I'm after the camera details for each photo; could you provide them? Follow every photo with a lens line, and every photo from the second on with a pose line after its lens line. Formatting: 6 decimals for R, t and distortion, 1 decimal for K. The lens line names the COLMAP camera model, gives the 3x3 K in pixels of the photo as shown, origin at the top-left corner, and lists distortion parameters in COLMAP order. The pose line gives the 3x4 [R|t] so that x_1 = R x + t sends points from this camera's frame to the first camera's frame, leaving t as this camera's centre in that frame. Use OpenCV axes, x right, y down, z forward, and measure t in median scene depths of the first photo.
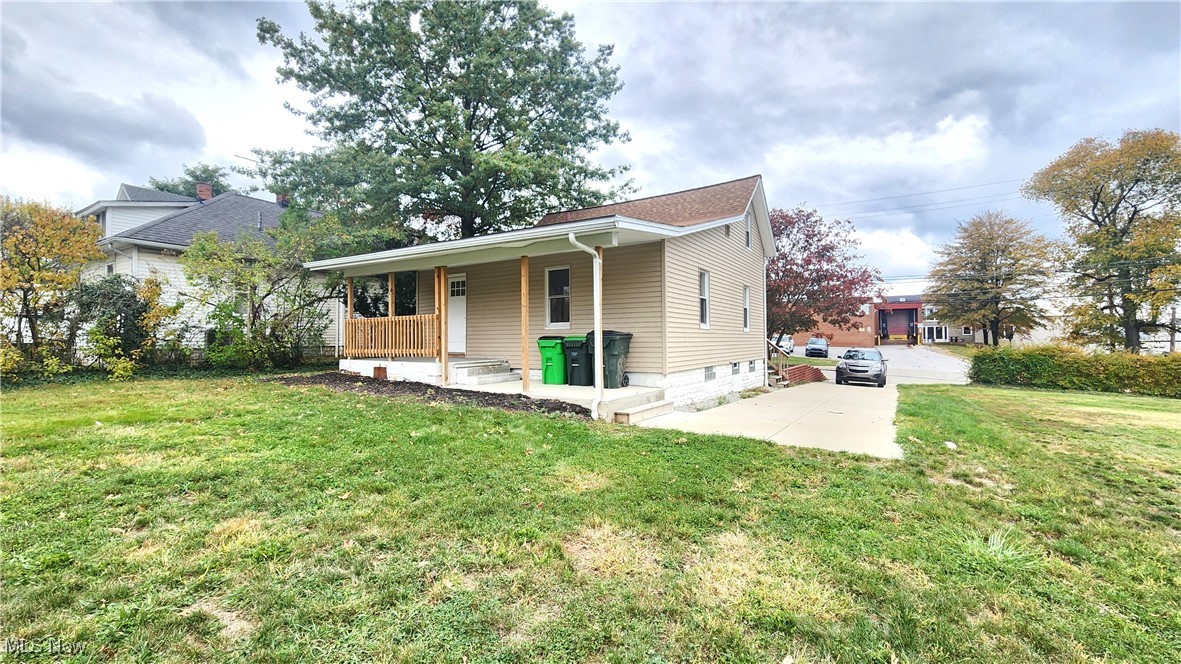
lens RADIAL K [[477.8, 0, 593.4], [0, 477.8, 335.6], [0, 0, 1]] dist [-0.002657, -0.000327]
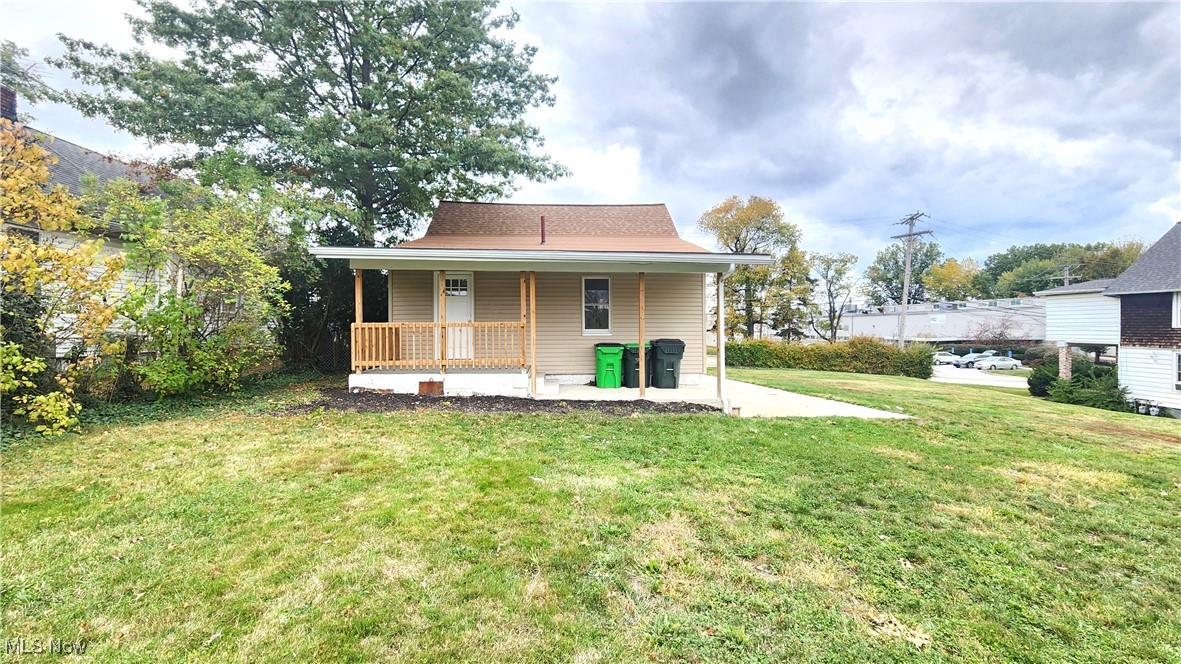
lens RADIAL K [[486.7, 0, 598.2], [0, 486.7, 330.0], [0, 0, 1]] dist [-0.000524, -0.000811]
pose [[0.823307, 0.001224, 0.567595, -0.693771], [-0.008800, 0.999905, 0.010607, -0.037805], [-0.567528, -0.013728, 0.823240, 0.116821]]
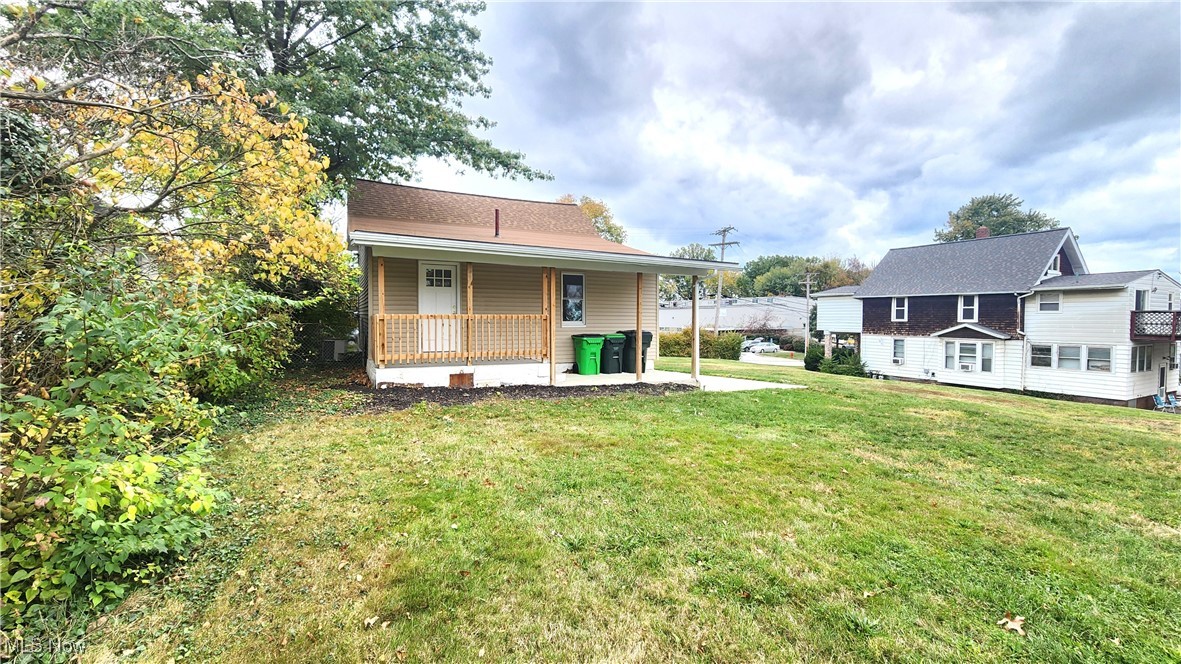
lens RADIAL K [[486.7, 0, 598.2], [0, 486.7, 330.0], [0, 0, 1]] dist [-0.000524, -0.000811]
pose [[0.540393, -0.012534, 0.841319, -1.043508], [-0.017374, 0.999510, 0.026050, -0.038682], [-0.841233, -0.028694, 0.539910, 0.327464]]
